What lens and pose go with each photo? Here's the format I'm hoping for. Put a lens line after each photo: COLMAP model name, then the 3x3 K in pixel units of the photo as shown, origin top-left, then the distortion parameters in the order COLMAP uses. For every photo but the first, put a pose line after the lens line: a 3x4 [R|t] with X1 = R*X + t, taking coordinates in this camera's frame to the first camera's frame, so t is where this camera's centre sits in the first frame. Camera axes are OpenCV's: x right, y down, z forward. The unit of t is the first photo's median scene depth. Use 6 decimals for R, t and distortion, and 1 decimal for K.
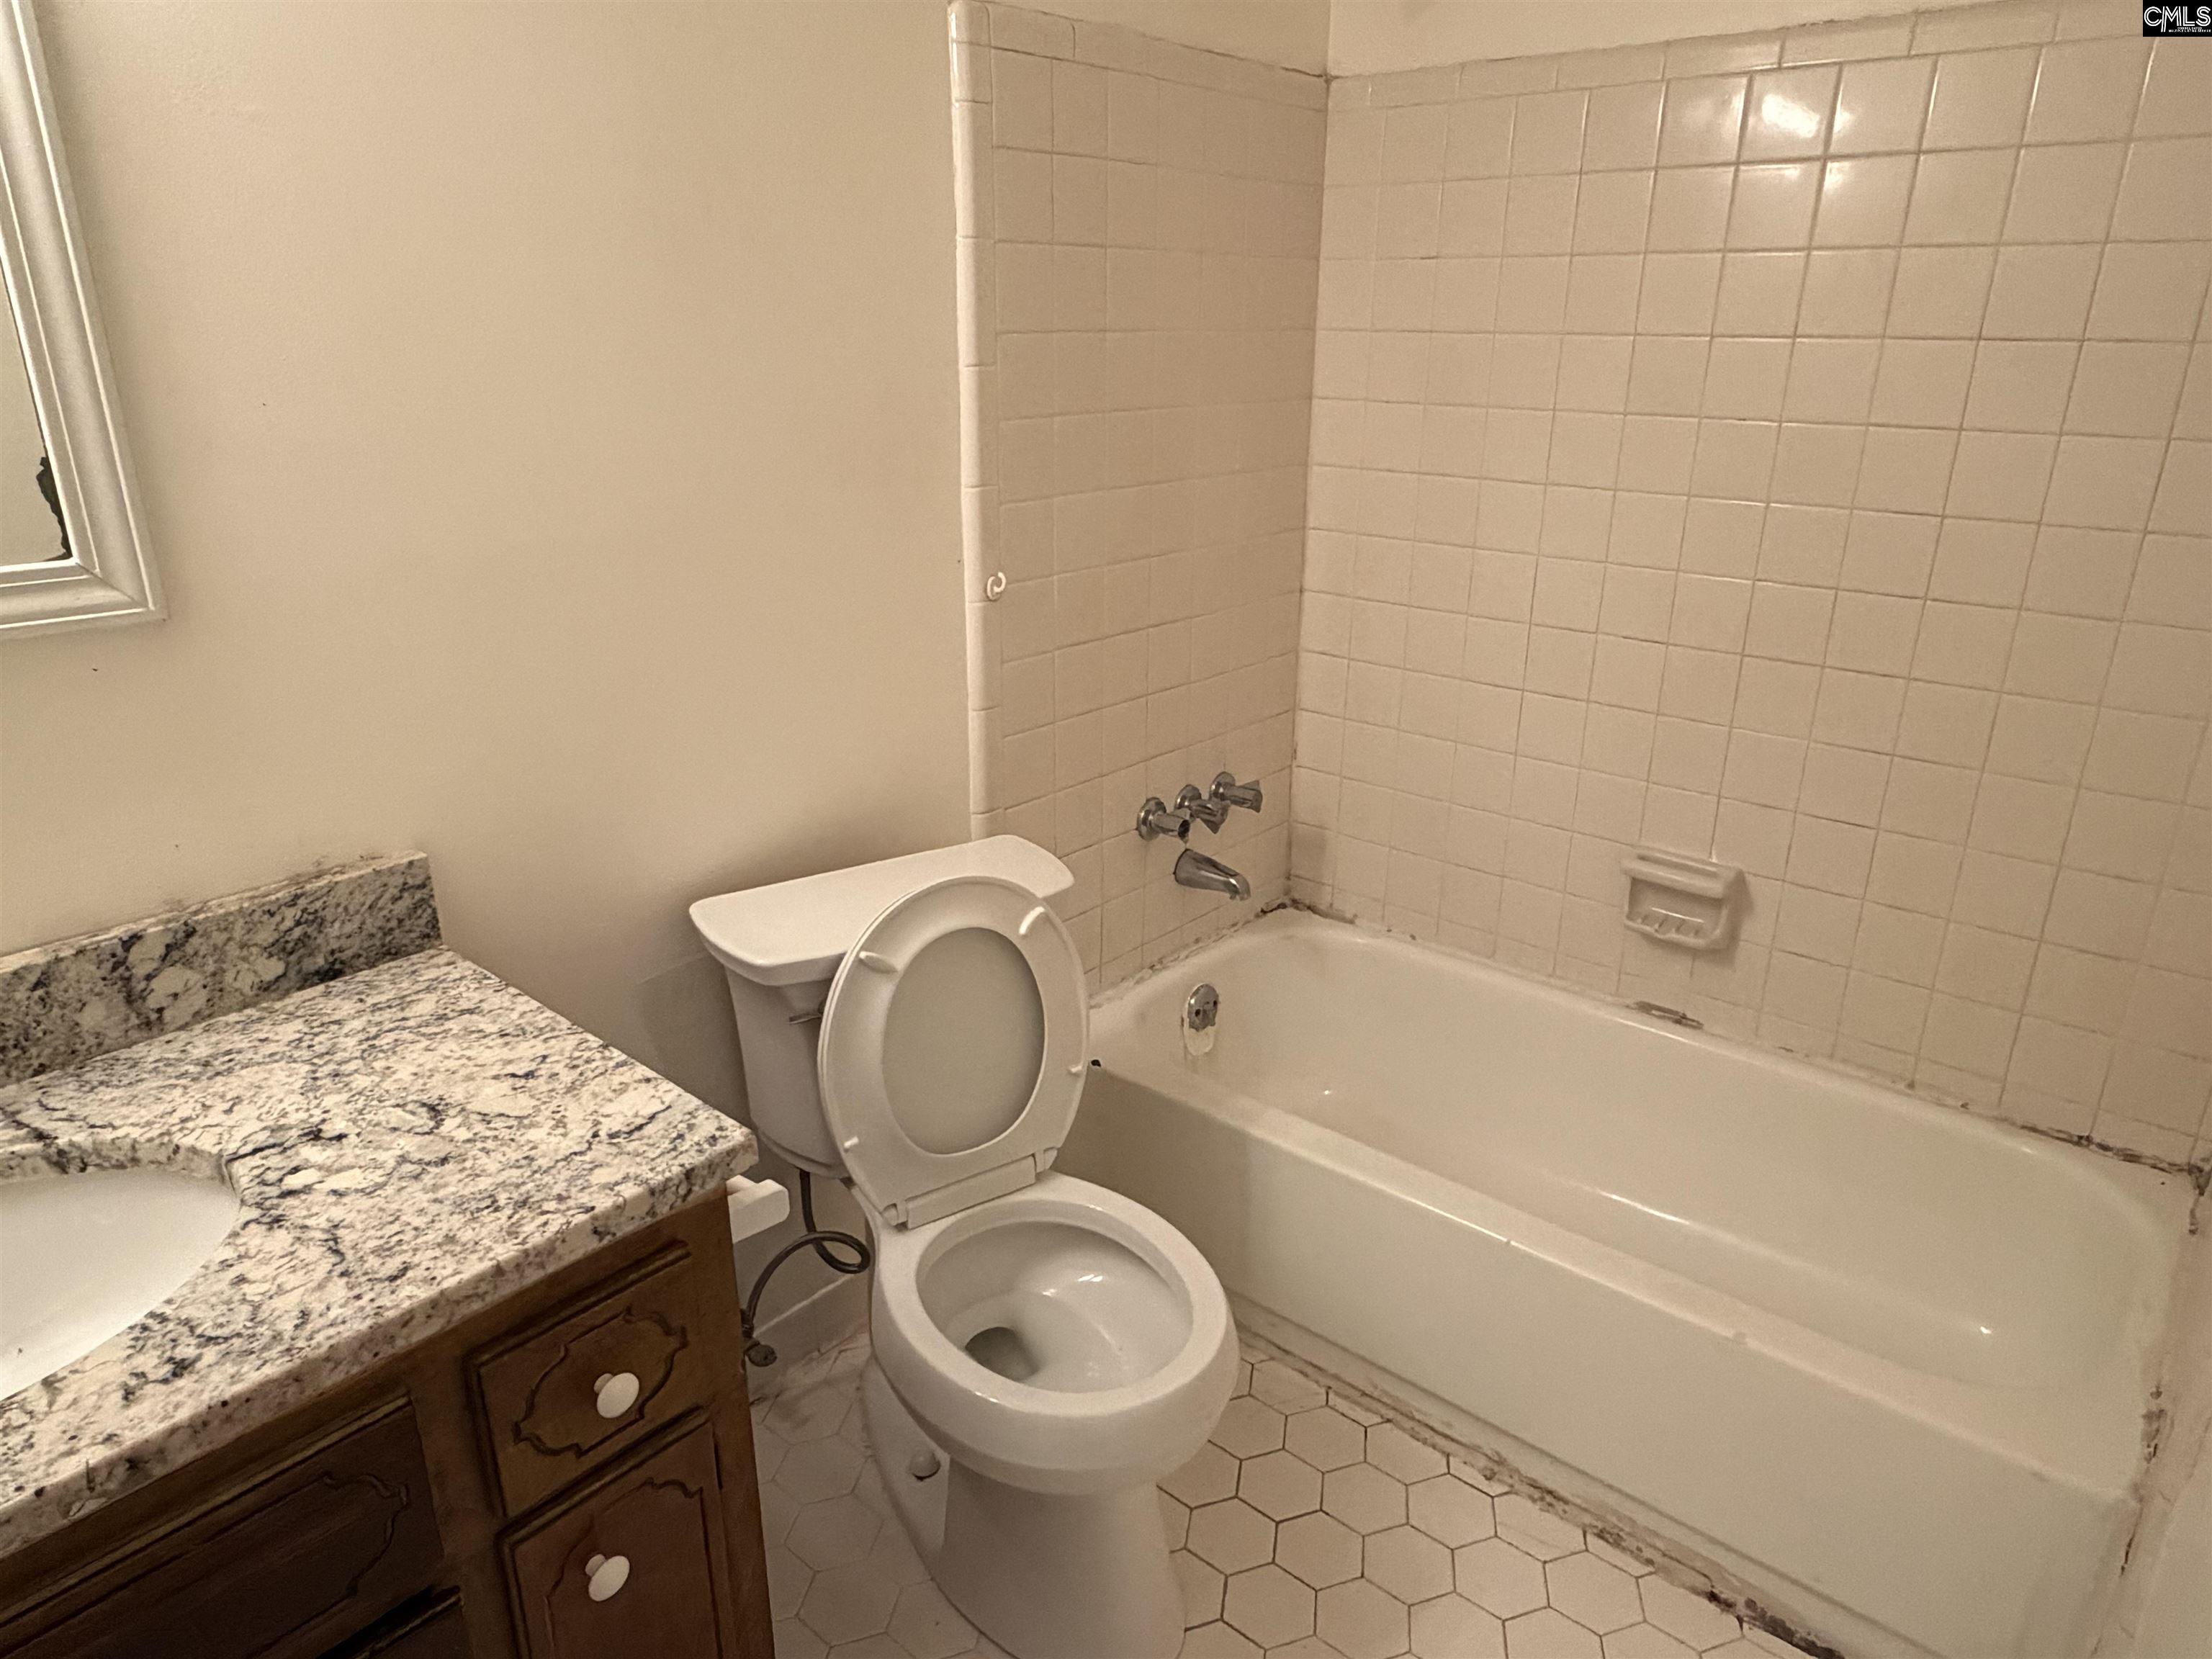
lens RADIAL K [[1429.5, 0, 1097.8], [0, 1429.5, 834.6], [0, 0, 1]] dist [0.005714, 0.003352]
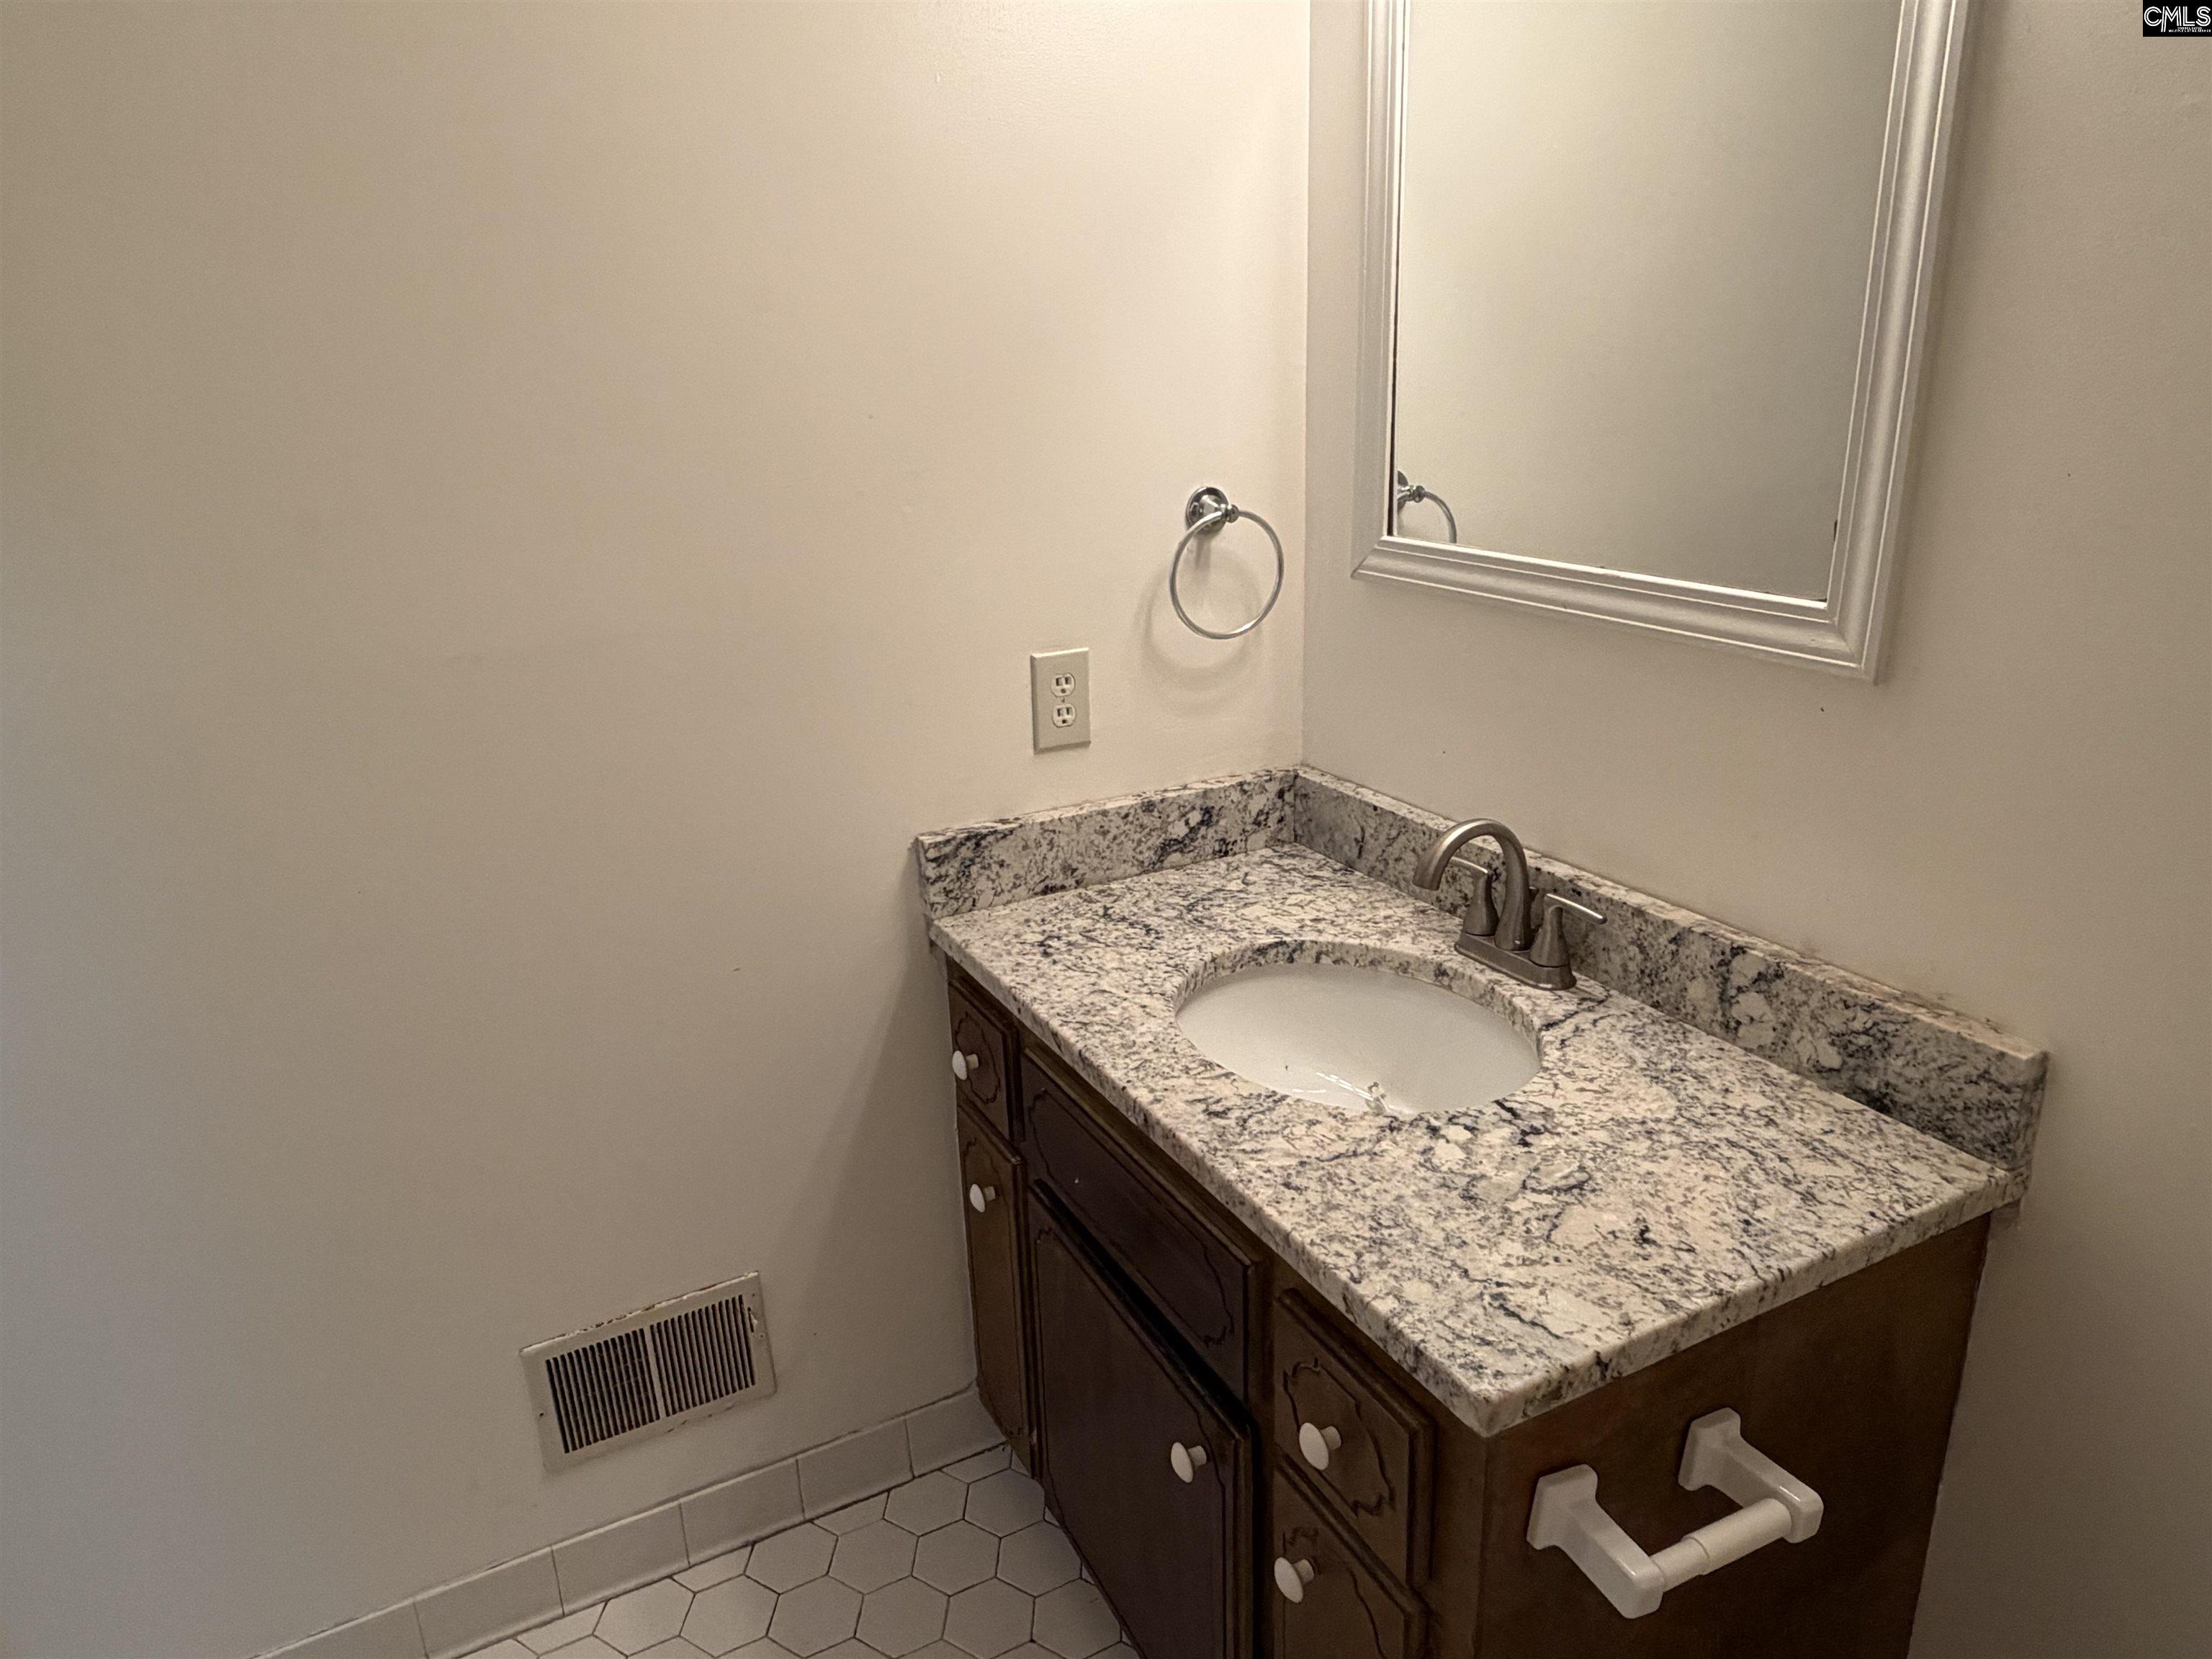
lens RADIAL K [[1429.5, 0, 1097.8], [0, 1429.5, 834.6], [0, 0, 1]] dist [0.005714, 0.003352]
pose [[-0.374176, 0.305475, -0.875601, 0.405063], [-0.285453, 0.860406, 0.422158, -0.309708], [0.882332, 0.407905, -0.234744, 0.785265]]
